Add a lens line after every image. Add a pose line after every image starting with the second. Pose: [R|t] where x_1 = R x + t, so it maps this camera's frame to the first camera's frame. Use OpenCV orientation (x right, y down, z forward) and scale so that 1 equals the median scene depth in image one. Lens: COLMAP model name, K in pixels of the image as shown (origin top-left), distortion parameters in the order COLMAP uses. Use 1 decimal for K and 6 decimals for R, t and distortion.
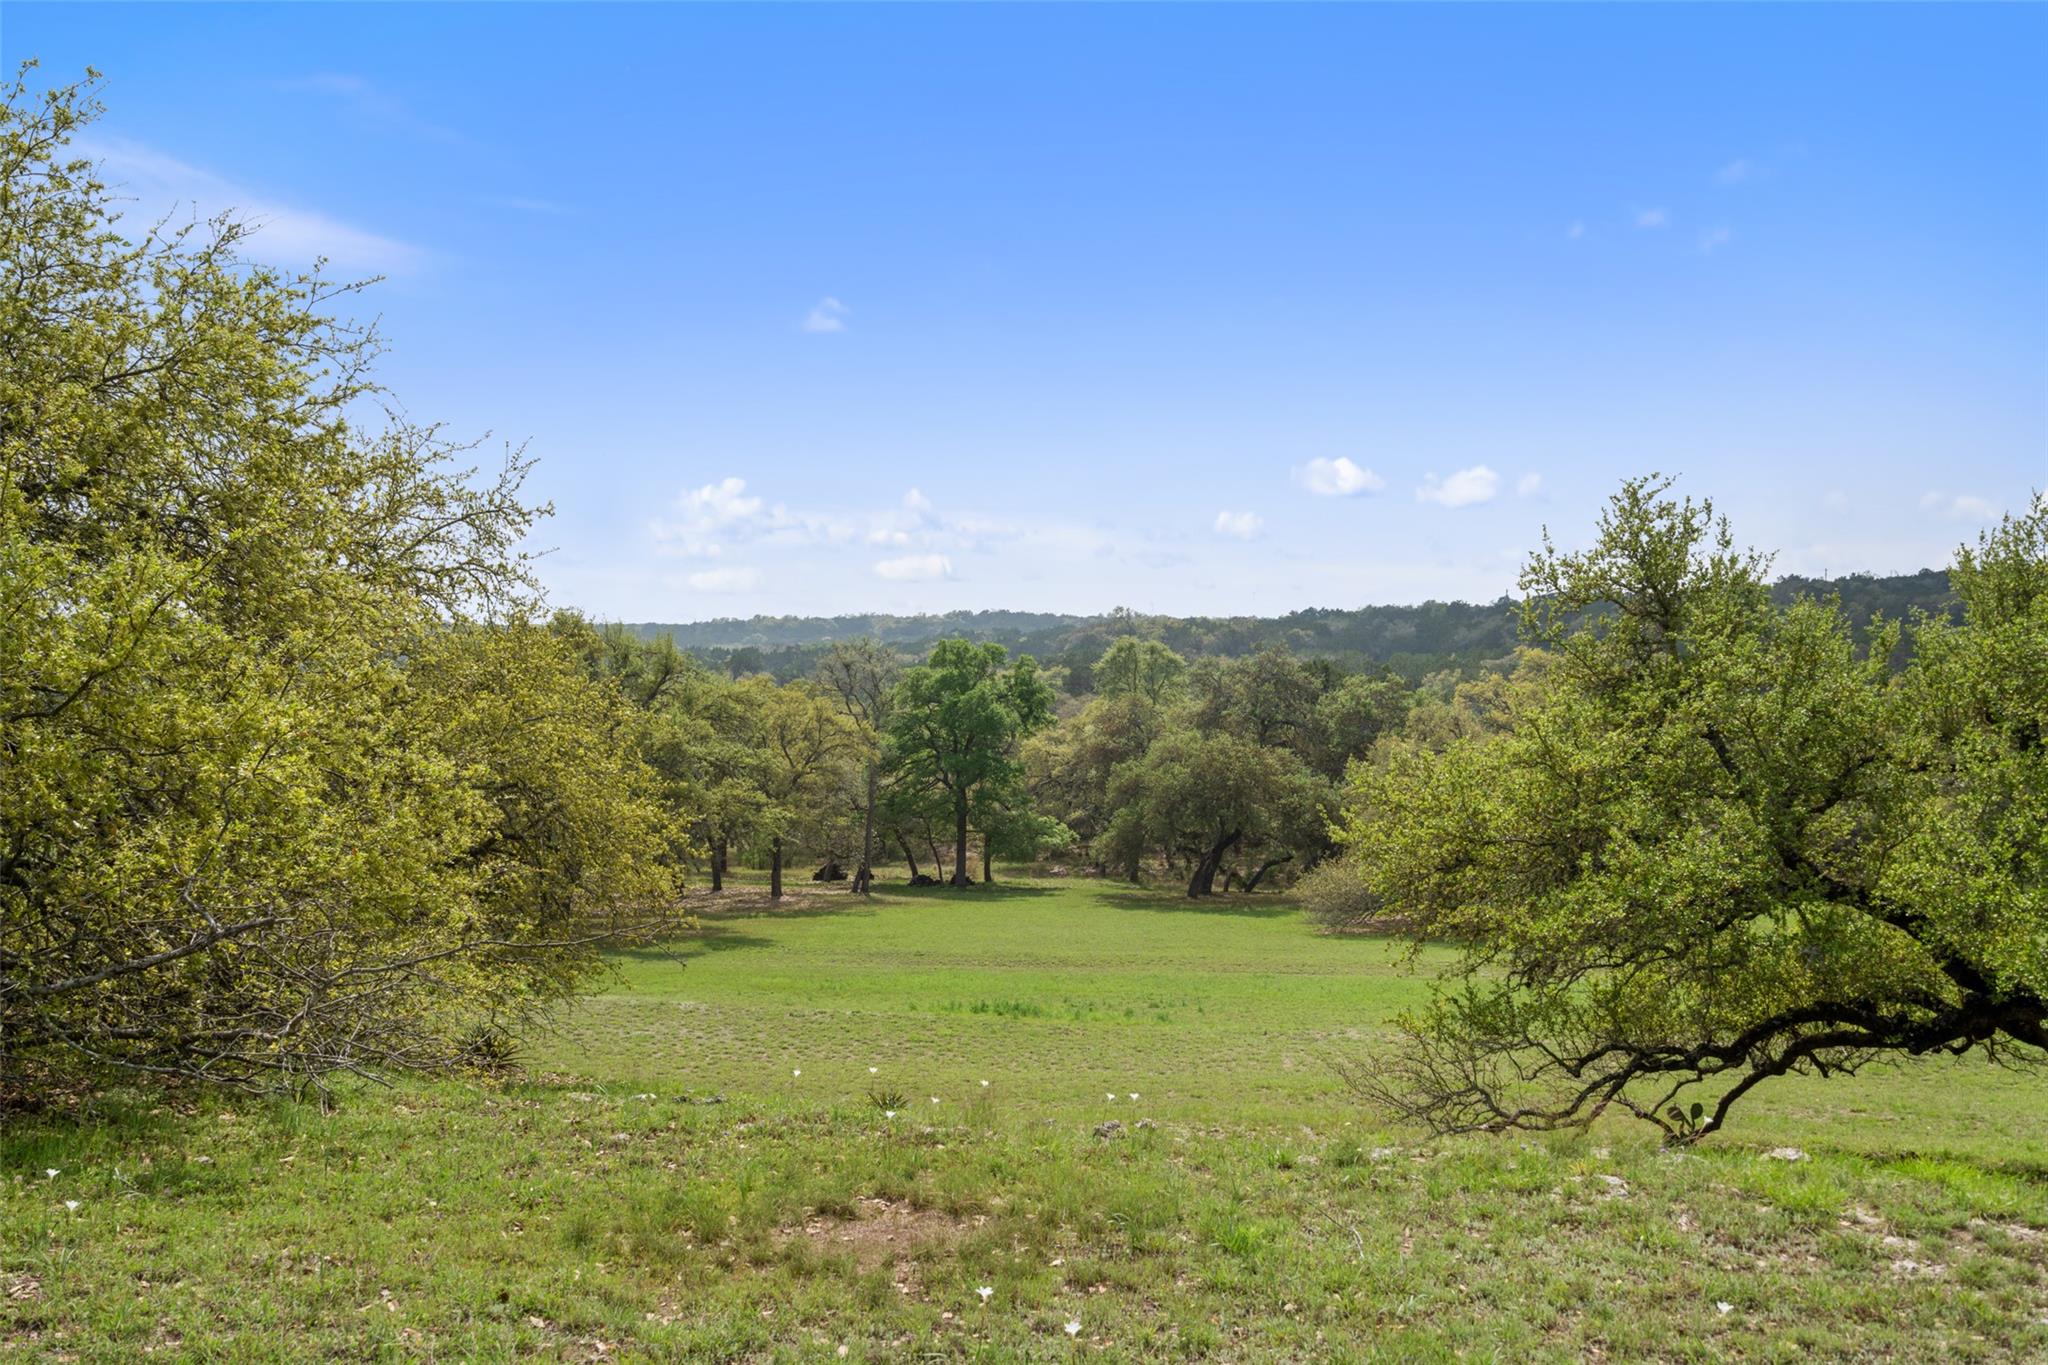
lens RADIAL K [[2009.2, 0, 1020.6], [0, 2009.2, 669.2], [0, 0, 1]] dist [0.006068, 0.000000]
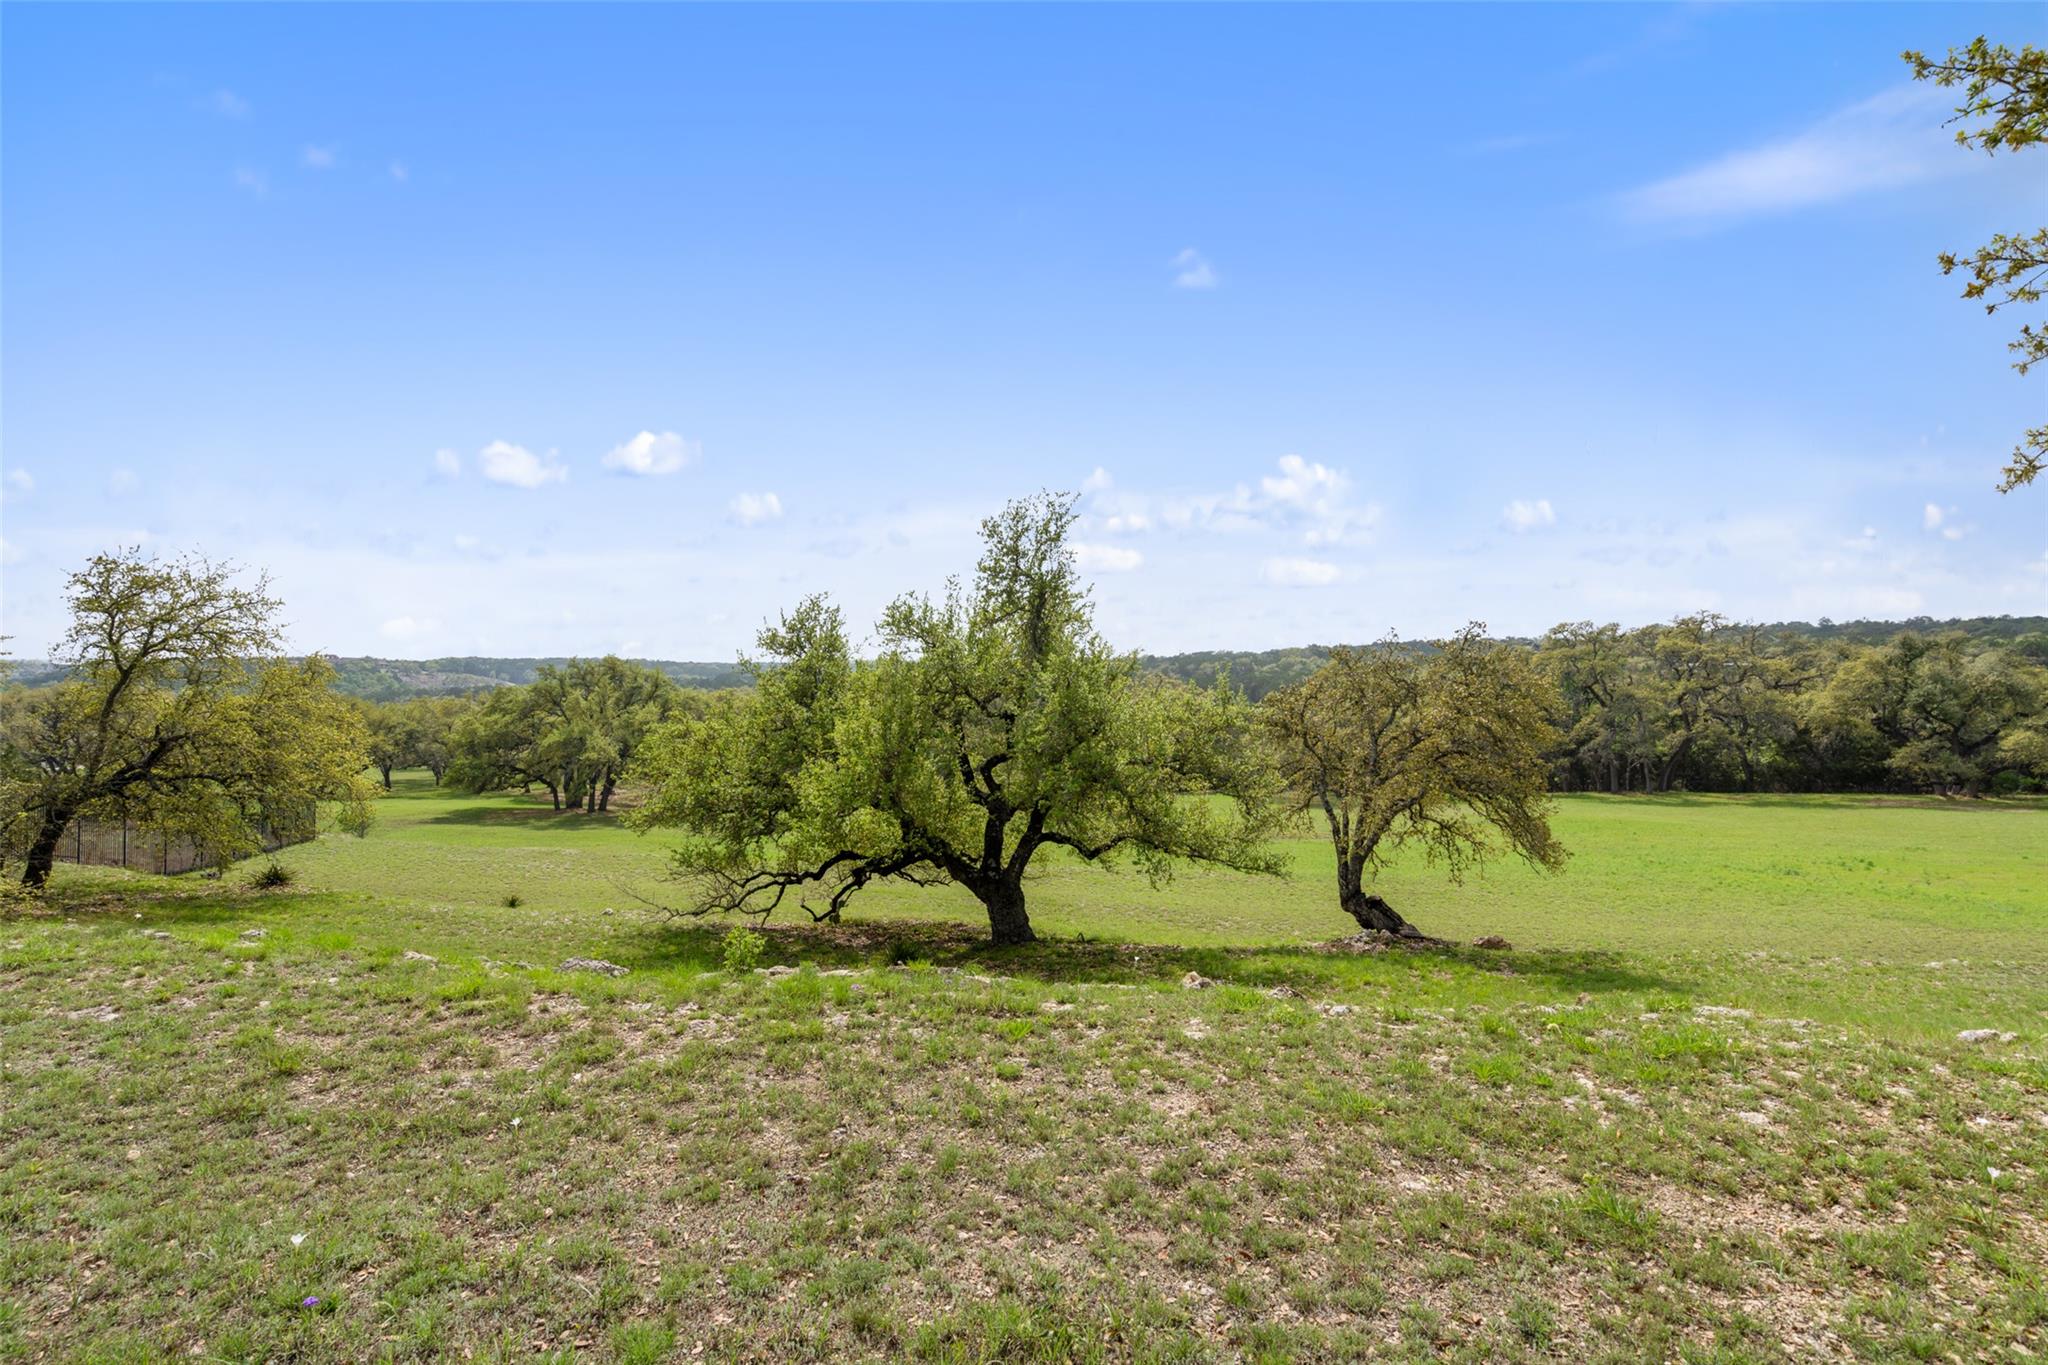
lens RADIAL K [[975.4, 0, 1021.5], [0, 975.4, 692.5], [0, 0, 1]] dist [0.005961, -0.000181]
pose [[0.998374, 0.006474, 0.056637, 0.132109], [-0.006796, 0.999962, 0.005507, -0.000427], [-0.056599, -0.005883, 0.998380, 0.000790]]
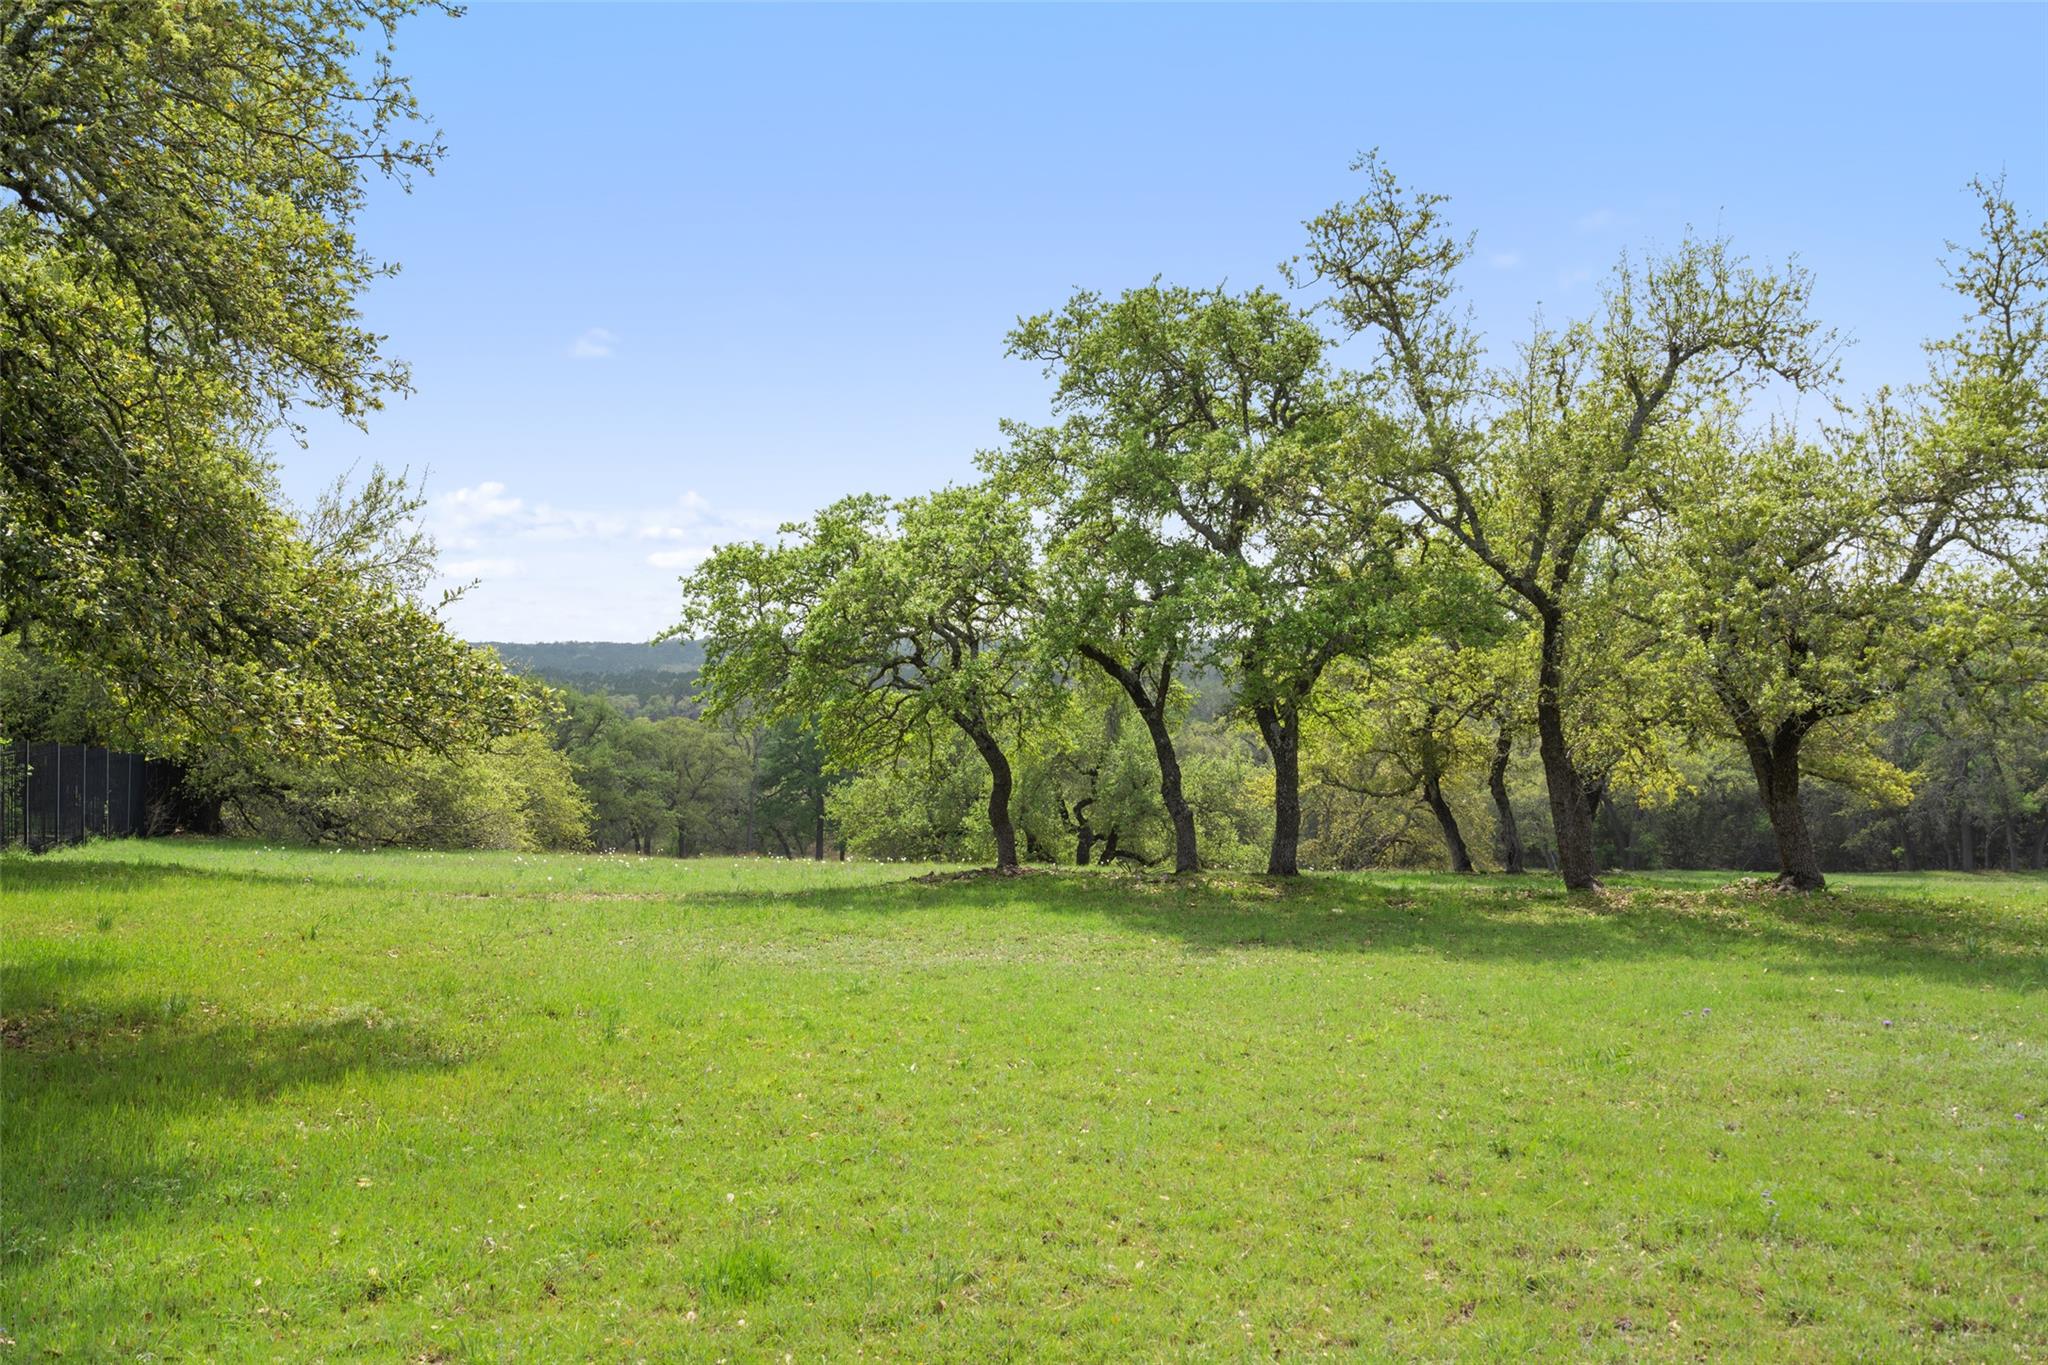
lens RADIAL K [[2009.2, 0, 1020.9], [0, 2009.2, 681.0], [0, 0, 1]] dist [0.006068, 0.000000]
pose [[0.999756, 0.005861, 0.021297, 0.100904], [-0.005818, 0.999981, -0.002062, -0.024824], [-0.021309, 0.001938, 0.999771, -0.485134]]
